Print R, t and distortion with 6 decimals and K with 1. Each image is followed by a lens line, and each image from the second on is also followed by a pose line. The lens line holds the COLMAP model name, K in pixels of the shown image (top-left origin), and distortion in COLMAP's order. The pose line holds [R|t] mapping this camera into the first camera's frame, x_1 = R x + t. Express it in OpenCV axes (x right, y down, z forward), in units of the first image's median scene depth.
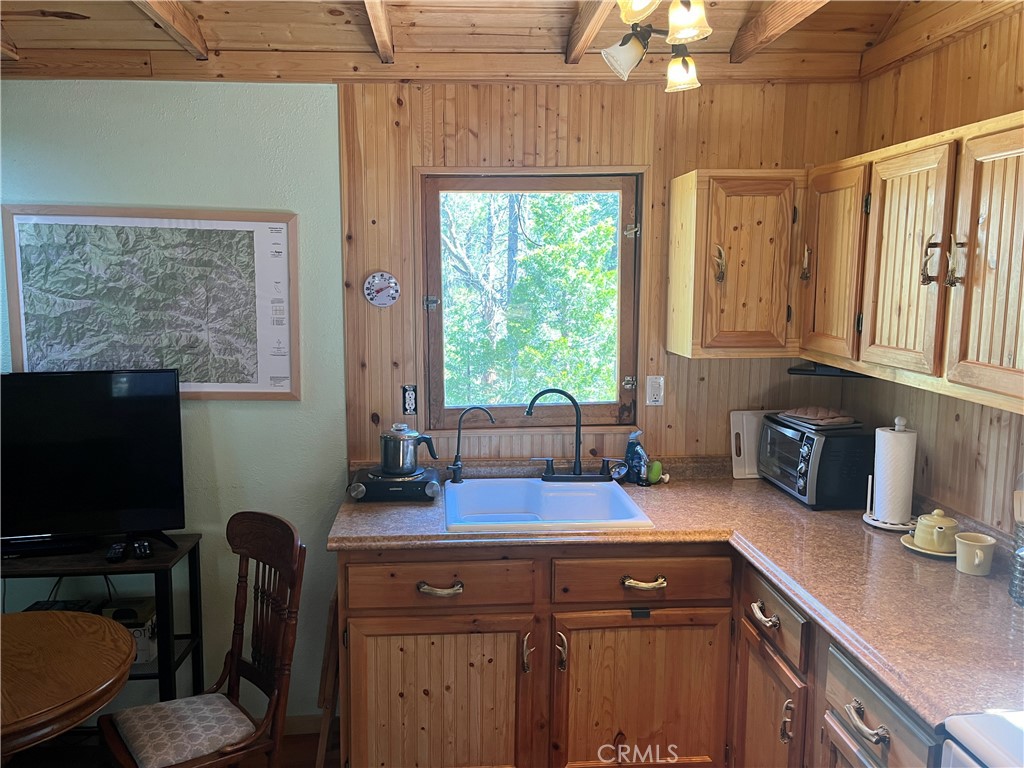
lens RADIAL K [[794.9, 0, 505.6], [0, 794.9, 386.1], [0, 0, 1]] dist [0.078201, -0.099749]
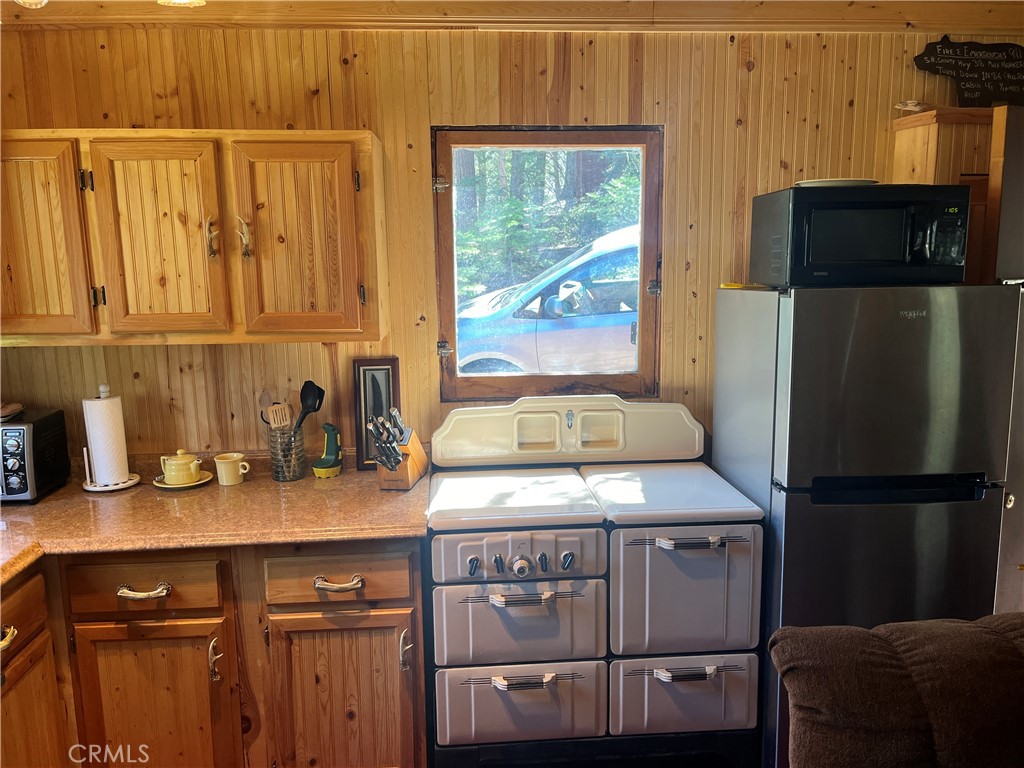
lens RADIAL K [[794.9, 0, 505.6], [0, 794.9, 386.1], [0, 0, 1]] dist [0.078201, -0.099749]
pose [[0.006390, -0.171274, 0.985203, -0.554924], [0.156663, 0.973228, 0.168176, -0.055234], [-0.987631, 0.153270, 0.033051, 0.440586]]
